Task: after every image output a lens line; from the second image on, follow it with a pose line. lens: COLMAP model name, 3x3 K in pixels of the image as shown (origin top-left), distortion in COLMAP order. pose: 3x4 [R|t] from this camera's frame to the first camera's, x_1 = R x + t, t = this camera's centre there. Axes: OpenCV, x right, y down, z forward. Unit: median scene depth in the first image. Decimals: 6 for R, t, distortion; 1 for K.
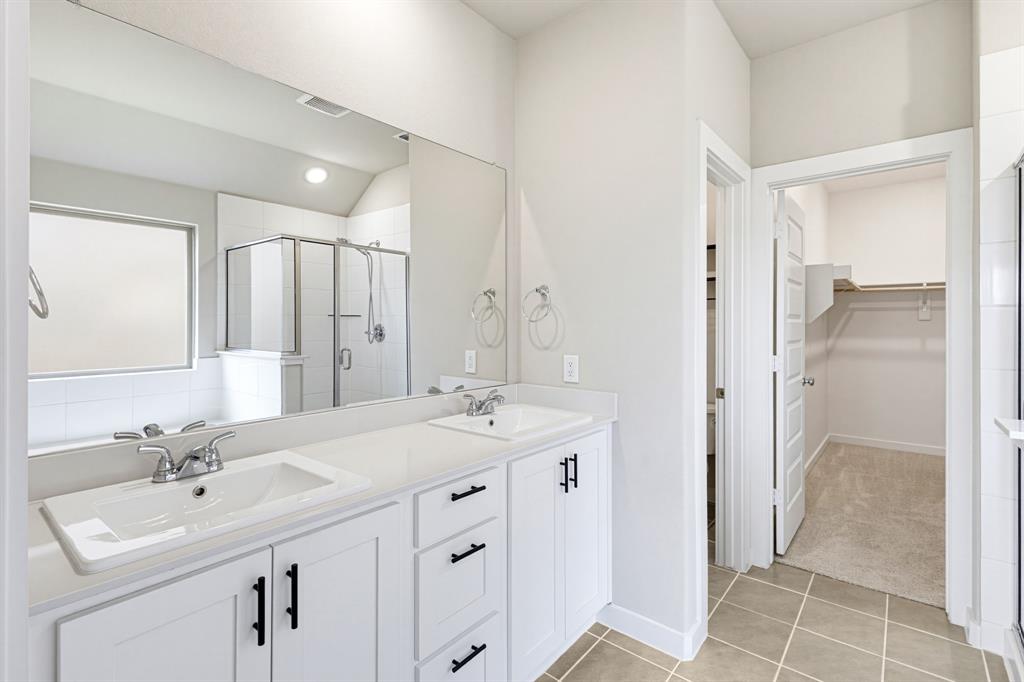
lens RADIAL K [[477.6, 0, 513.5], [0, 477.6, 323.5], [0, 0, 1]] dist [0.002394, -0.000005]
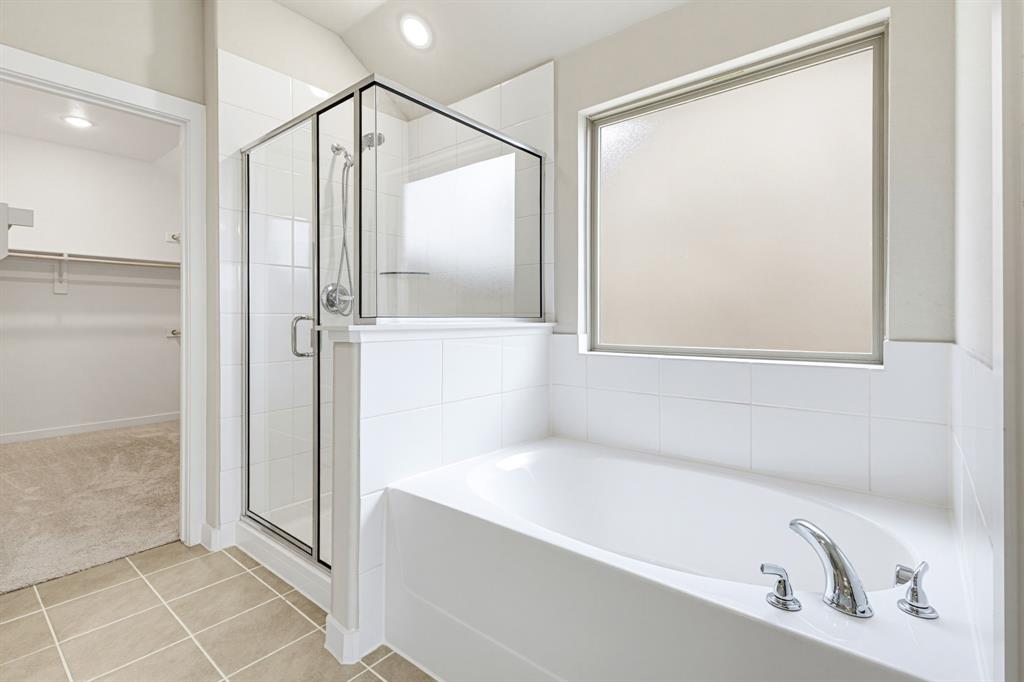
lens RADIAL K [[477.6, 0, 513.5], [0, 477.6, 323.5], [0, 0, 1]] dist [0.002394, -0.000005]
pose [[-0.003638, -0.006035, 0.999975, -0.178320], [0.000179, 0.999982, 0.006035, 0.095110], [-0.999993, 0.000201, -0.003637, 0.234671]]
